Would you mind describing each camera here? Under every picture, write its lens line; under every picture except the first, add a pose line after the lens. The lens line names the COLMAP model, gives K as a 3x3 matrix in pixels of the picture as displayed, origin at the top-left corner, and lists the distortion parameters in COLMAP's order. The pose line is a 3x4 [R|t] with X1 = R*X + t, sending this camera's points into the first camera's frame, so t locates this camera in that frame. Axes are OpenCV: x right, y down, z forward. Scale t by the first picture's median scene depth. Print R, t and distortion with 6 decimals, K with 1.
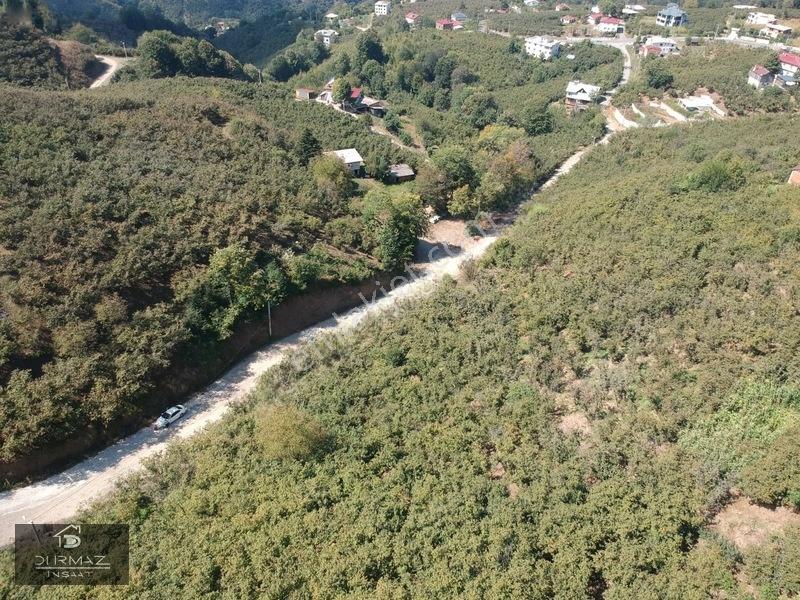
lens RADIAL K [[591.2, 0, 410.6], [0, 591.2, 297.5], [0, 0, 1]] dist [0.071690, -0.141721]
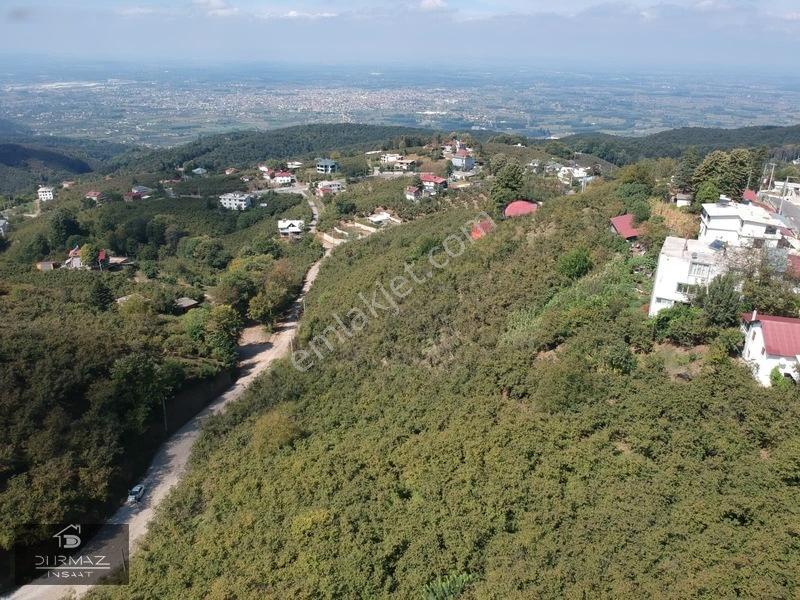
lens RADIAL K [[599.7, 0, 413.2], [0, 599.7, 304.3], [0, 0, 1]] dist [0.105518, -0.210625]
pose [[0.834228, -0.221328, 0.505052, -0.194637], [0.336953, 0.929628, -0.149179, 0.088924], [-0.436492, 0.294628, 0.850099, -0.142812]]
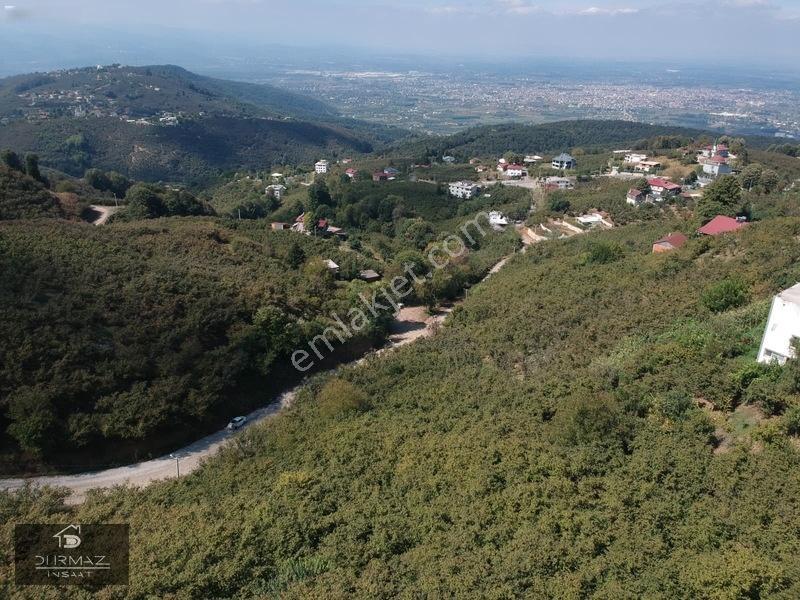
lens RADIAL K [[599.2, 0, 406.1], [0, 599.2, 300.9], [0, 0, 1]] dist [0.086205, -0.165475]
pose [[0.992273, -0.057397, 0.110002, -0.064811], [0.082144, 0.968343, -0.235719, 0.118904], [-0.092990, 0.242934, 0.965575, -0.176741]]
